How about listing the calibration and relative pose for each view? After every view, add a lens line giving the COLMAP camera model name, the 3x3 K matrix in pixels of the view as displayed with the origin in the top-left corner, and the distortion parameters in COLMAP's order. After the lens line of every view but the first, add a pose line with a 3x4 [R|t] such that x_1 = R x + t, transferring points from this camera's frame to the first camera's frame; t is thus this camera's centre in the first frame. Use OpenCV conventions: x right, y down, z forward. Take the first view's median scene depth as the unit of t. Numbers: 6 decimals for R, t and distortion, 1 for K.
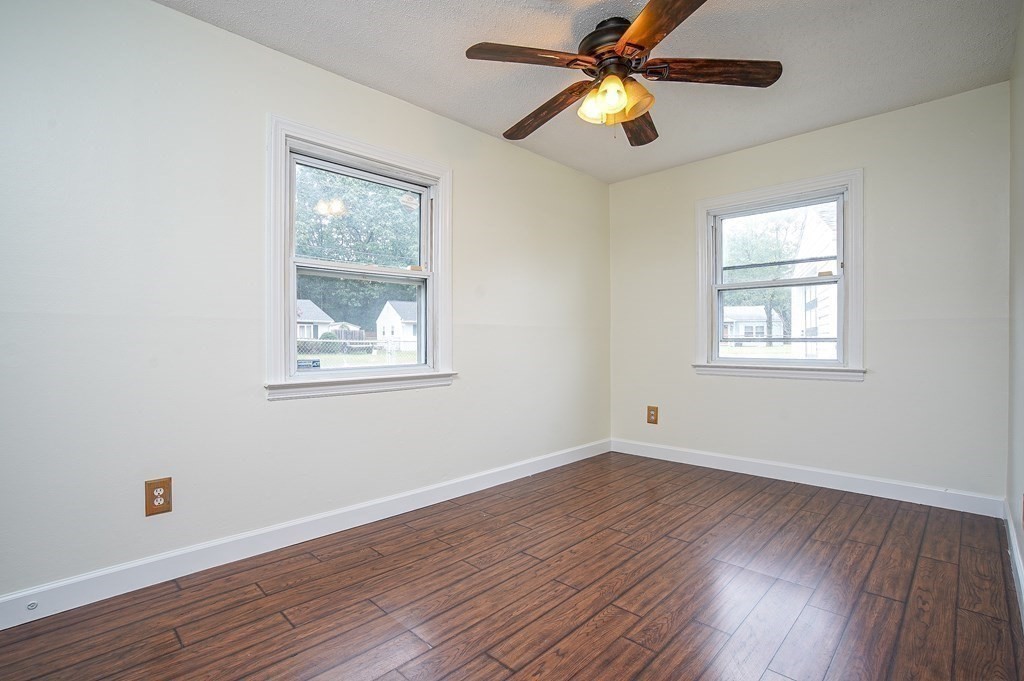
lens RADIAL K [[500.8, 0, 512.0], [0, 500.8, 340.5], [0, 0, 1]] dist [0.031052, -0.000067]
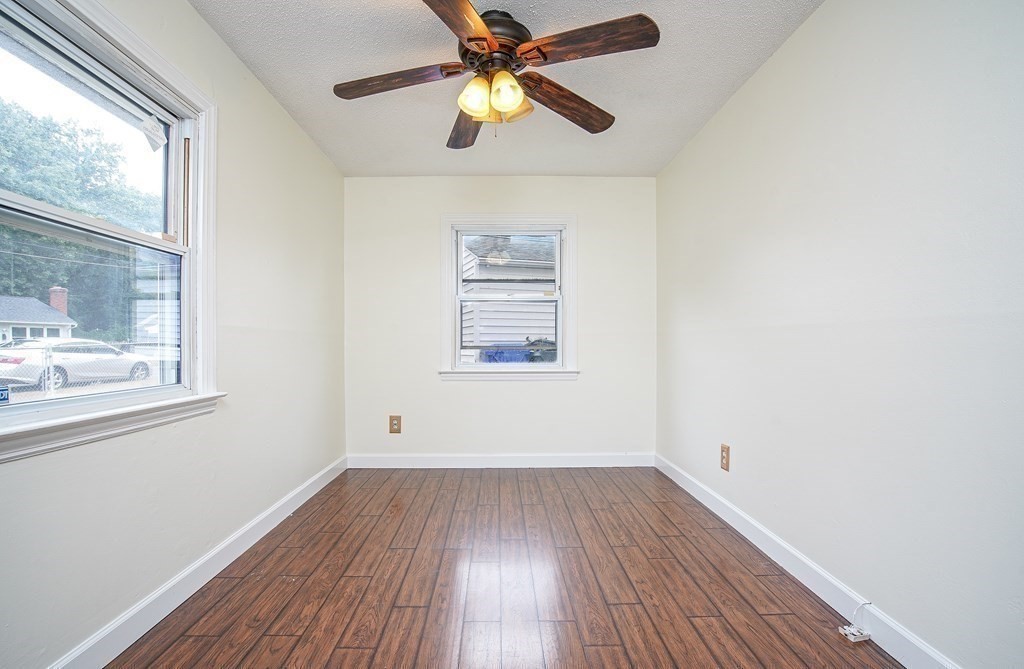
lens RADIAL K [[487.1, 0, 509.5], [0, 487.1, 353.6], [0, 0, 1]] dist [-0.079494, 0.091796]
pose [[0.720599, -0.008677, 0.693298, -0.298056], [-0.002542, 0.999882, 0.015156, -0.005945], [-0.693348, -0.012684, 0.720491, 0.239053]]
